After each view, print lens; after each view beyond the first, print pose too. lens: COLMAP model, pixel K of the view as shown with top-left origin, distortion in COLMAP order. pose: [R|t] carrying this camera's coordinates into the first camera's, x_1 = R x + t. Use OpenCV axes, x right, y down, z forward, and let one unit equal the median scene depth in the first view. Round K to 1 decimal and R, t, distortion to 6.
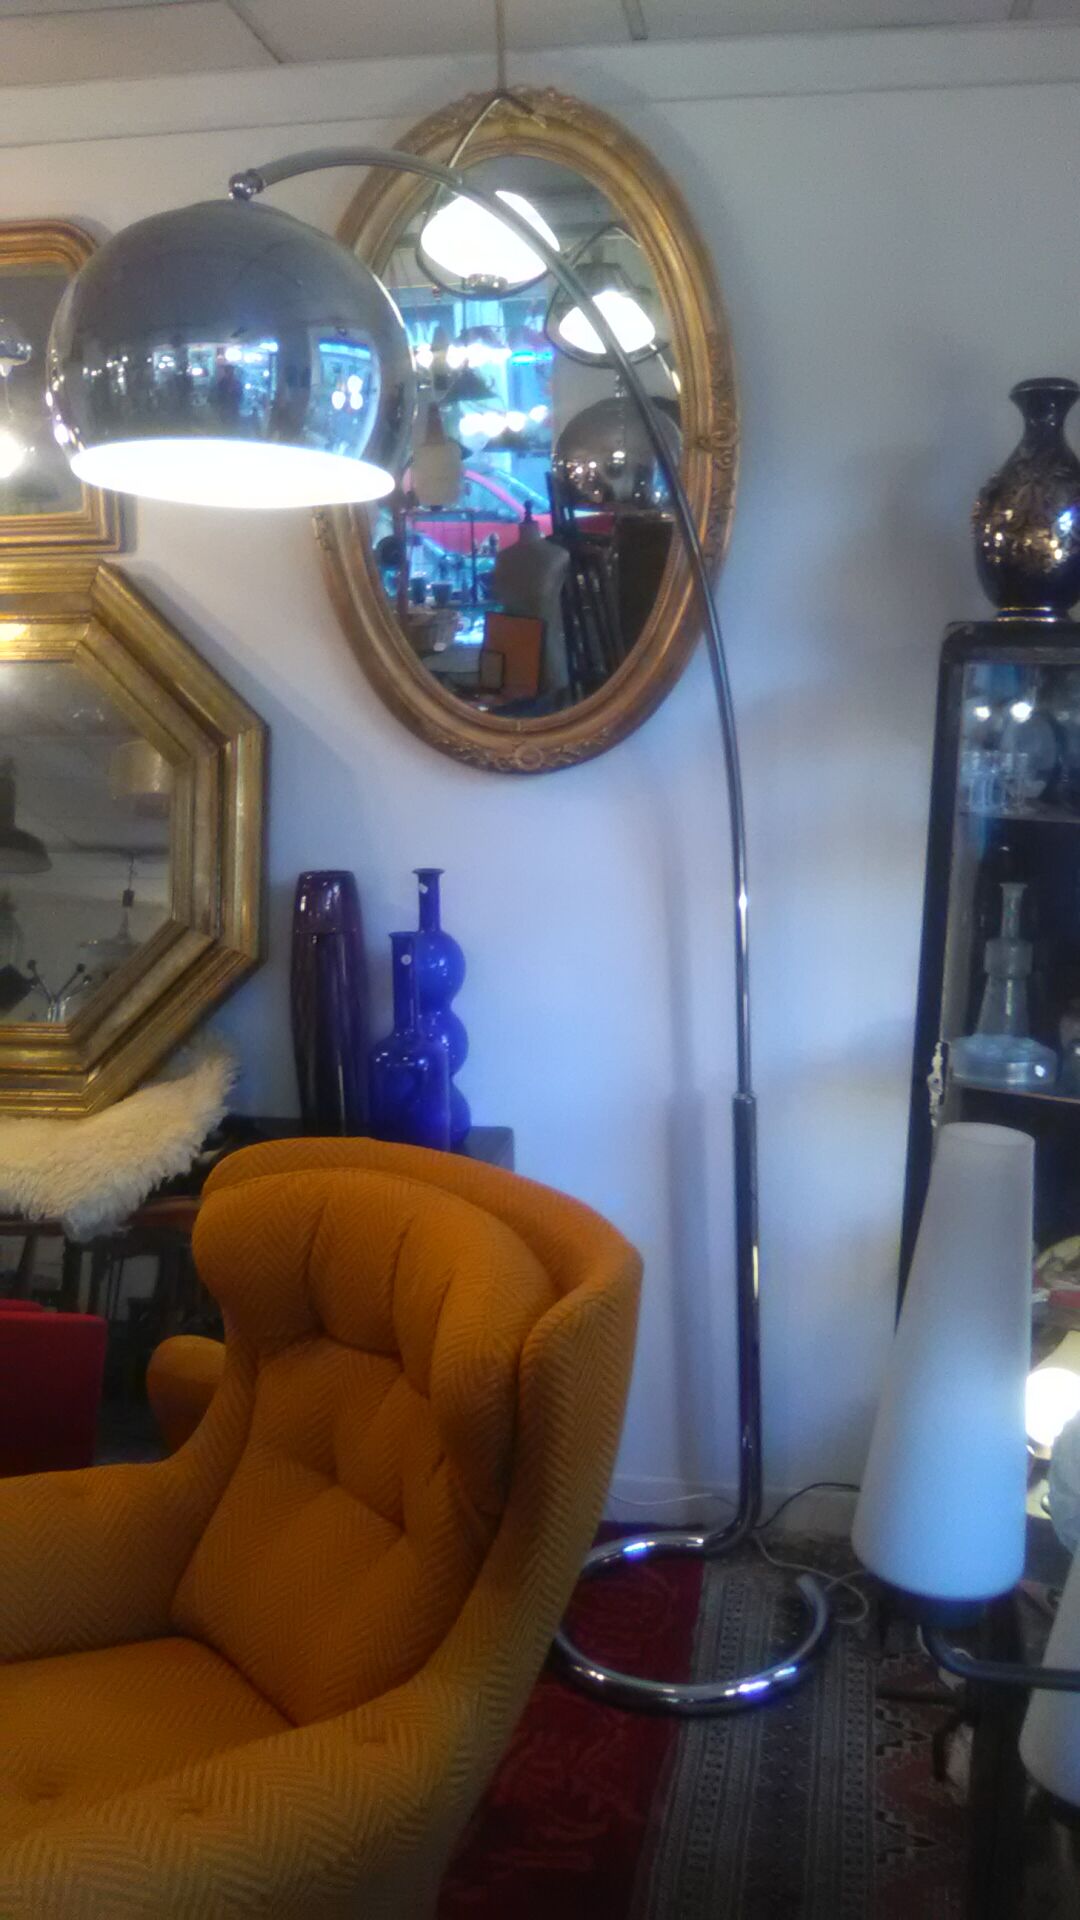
lens RADIAL K [[1767.8, 0, 540.0], [0, 1767.8, 960.0], [0, 0, 1]] dist [0.011977, 0.011180]
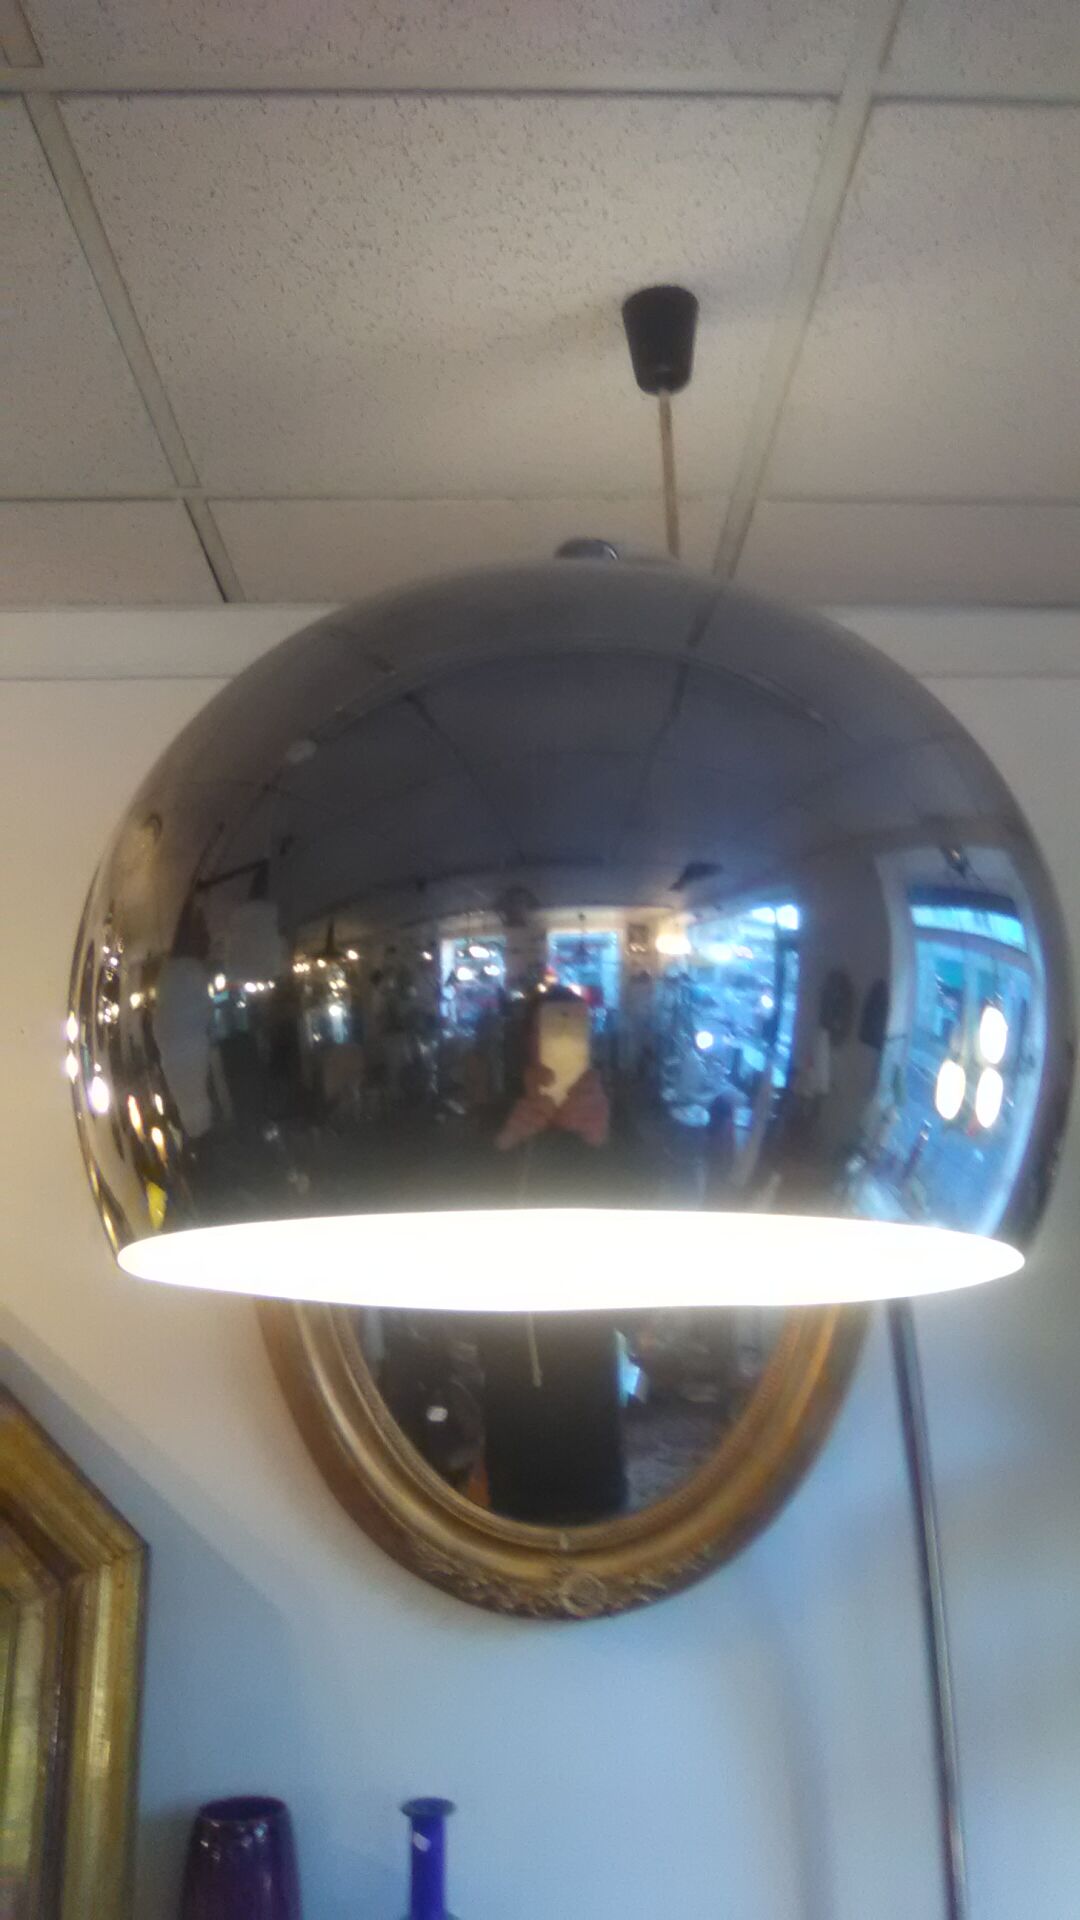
lens RADIAL K [[1767.8, 0, 540.0], [0, 1767.8, 960.0], [0, 0, 1]] dist [0.011977, 0.011180]
pose [[0.988427, 0.016366, 0.150809, -0.119298], [0.036127, 0.940160, -0.338813, -0.114370], [-0.147330, 0.340341, 0.928688, 0.349404]]
